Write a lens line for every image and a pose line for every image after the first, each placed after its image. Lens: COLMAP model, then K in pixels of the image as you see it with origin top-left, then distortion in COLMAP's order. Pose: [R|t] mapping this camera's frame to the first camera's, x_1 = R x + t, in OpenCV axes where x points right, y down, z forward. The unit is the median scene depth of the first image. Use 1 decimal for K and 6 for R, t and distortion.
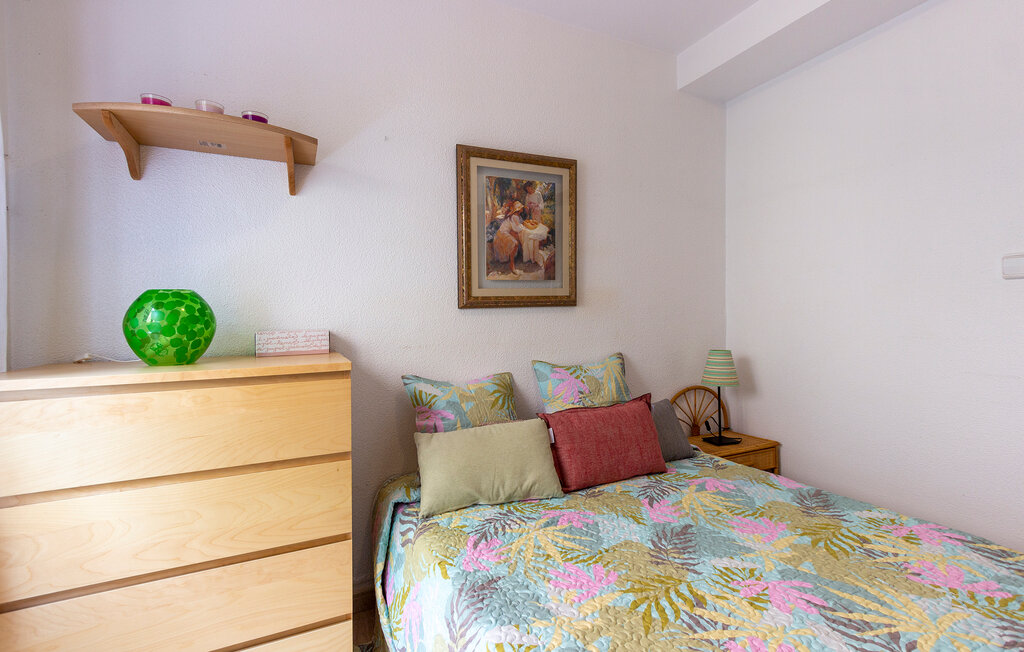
lens RADIAL K [[473.4, 0, 501.1], [0, 473.4, 318.8], [0, 0, 1]] dist [-0.000493, 0.000012]
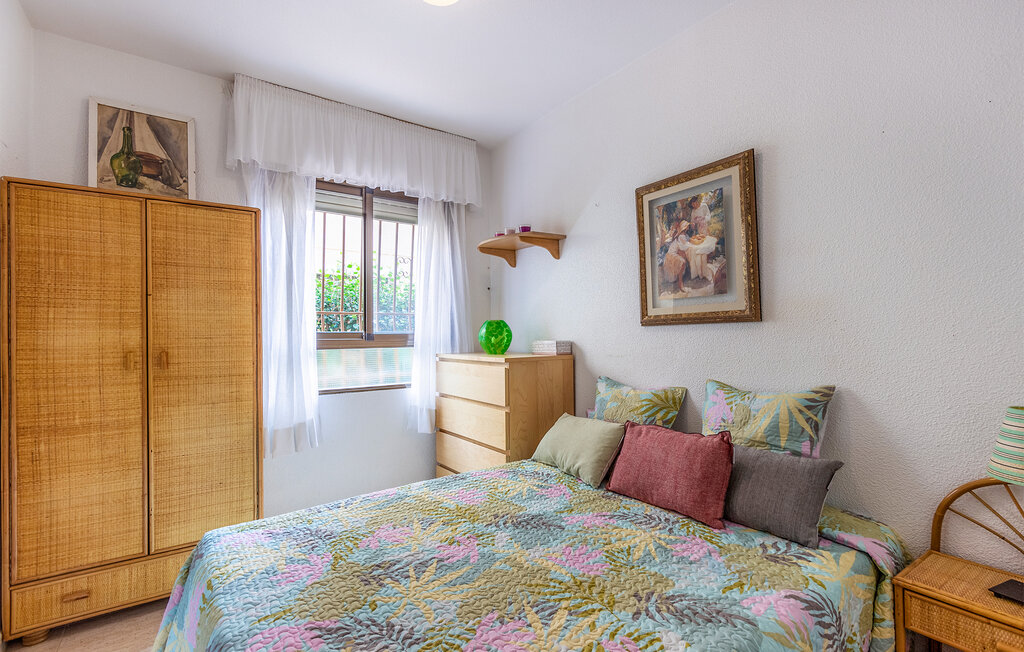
lens RADIAL K [[455.3, 0, 512.0], [0, 455.3, 326.0], [0, 0, 1]] dist [0.025272, -0.000026]
pose [[0.197243, -0.006914, -0.980330, 0.930432], [-0.004235, 0.999960, -0.007904, -0.011626], [0.980346, 0.005710, 0.197205, 0.445990]]
